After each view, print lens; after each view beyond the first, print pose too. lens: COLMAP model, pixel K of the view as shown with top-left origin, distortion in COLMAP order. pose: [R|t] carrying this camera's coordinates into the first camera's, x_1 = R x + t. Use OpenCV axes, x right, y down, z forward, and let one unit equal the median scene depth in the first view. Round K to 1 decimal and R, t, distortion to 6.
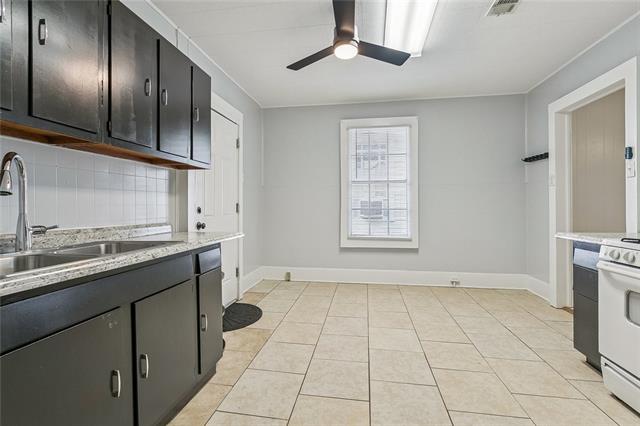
lens RADIAL K [[290.5, 0, 316.9], [0, 290.5, 208.5], [0, 0, 1]] dist [-0.003761, 0.000364]
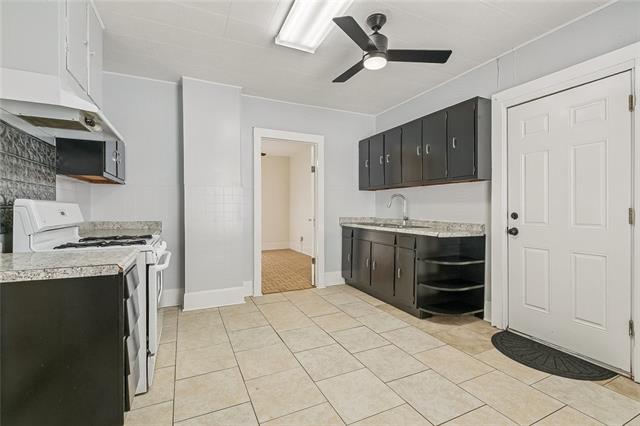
lens RADIAL K [[290.5, 0, 318.1], [0, 290.5, 209.1], [0, 0, 1]] dist [-0.003761, 0.000364]
pose [[-0.820562, 0.004873, -0.571537, 0.865631], [-0.003748, 0.999896, 0.013905, -0.032707], [0.571545, 0.013552, -0.820459, 1.736576]]
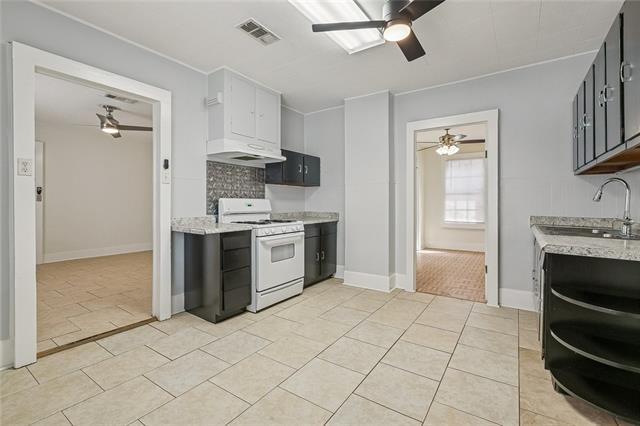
lens RADIAL K [[290.5, 0, 316.7], [0, 290.5, 203.4], [0, 0, 1]] dist [-0.003761, 0.000364]
pose [[-0.905976, -0.000410, 0.423329, -0.048914], [0.004122, 0.999944, 0.009789, -0.030210], [-0.423309, 0.010614, -0.905923, 1.906849]]
